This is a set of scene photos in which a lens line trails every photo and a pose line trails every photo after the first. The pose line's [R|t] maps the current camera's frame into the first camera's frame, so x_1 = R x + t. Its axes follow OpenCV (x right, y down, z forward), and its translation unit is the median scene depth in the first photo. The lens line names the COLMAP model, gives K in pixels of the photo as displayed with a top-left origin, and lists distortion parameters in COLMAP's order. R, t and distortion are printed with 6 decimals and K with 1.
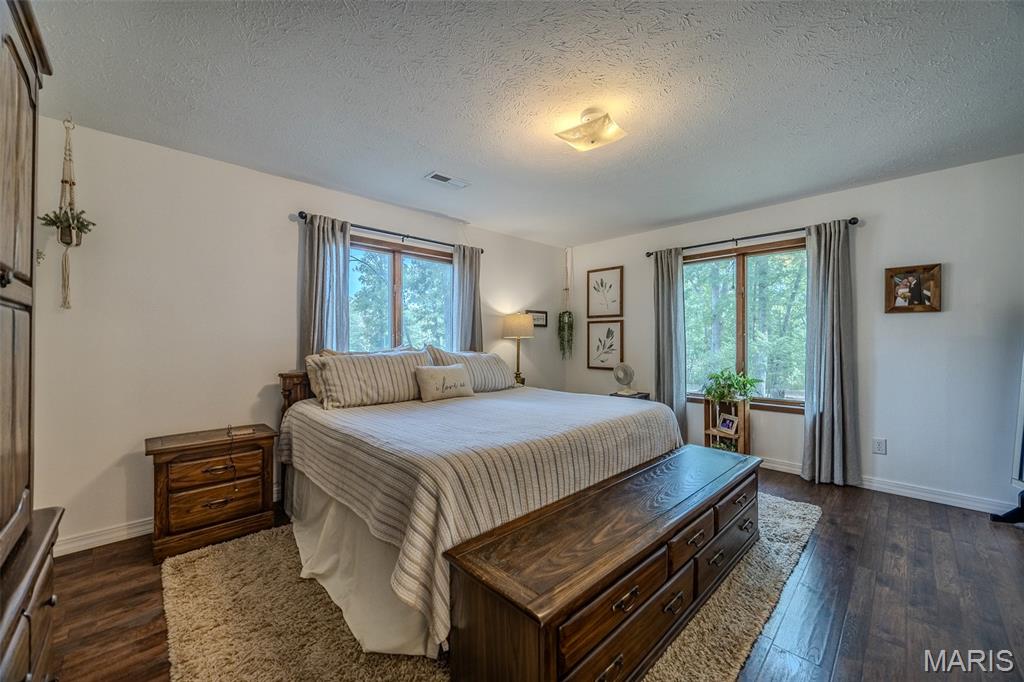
lens RADIAL K [[390.9, 0, 513.8], [0, 390.9, 339.7], [0, 0, 1]] dist [-0.002714, 0.000443]
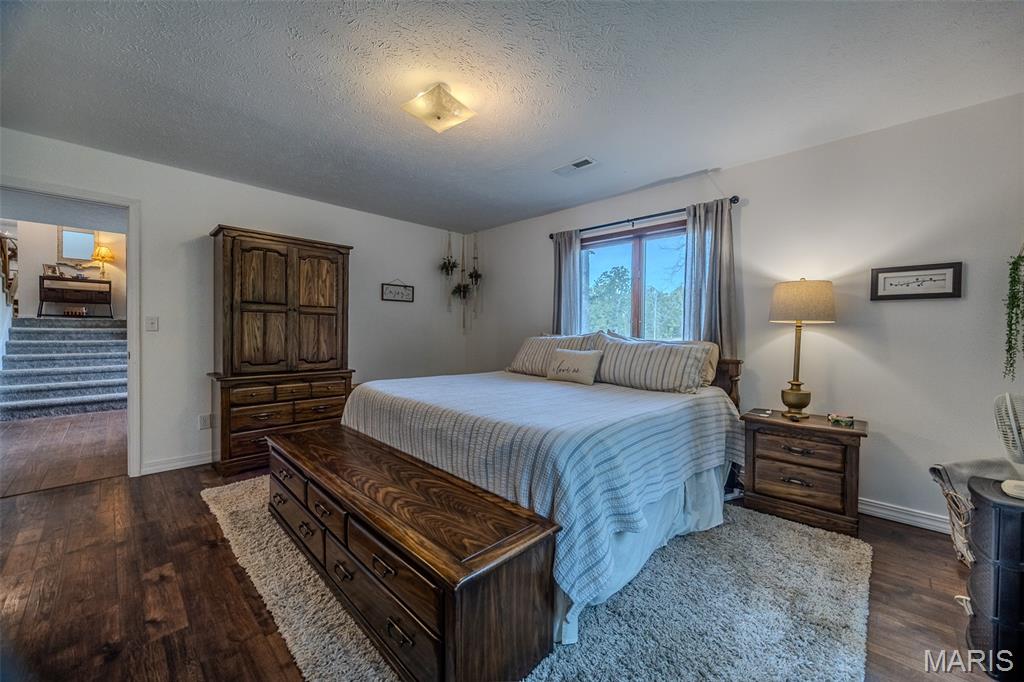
lens RADIAL K [[390.9, 0, 513.9], [0, 390.9, 335.8], [0, 0, 1]] dist [-0.002714, 0.000443]
pose [[0.031721, 0.010400, -0.999443, 0.648415], [-0.015484, 0.999831, 0.009913, 0.017130], [0.999377, 0.015161, 0.031876, 0.634351]]
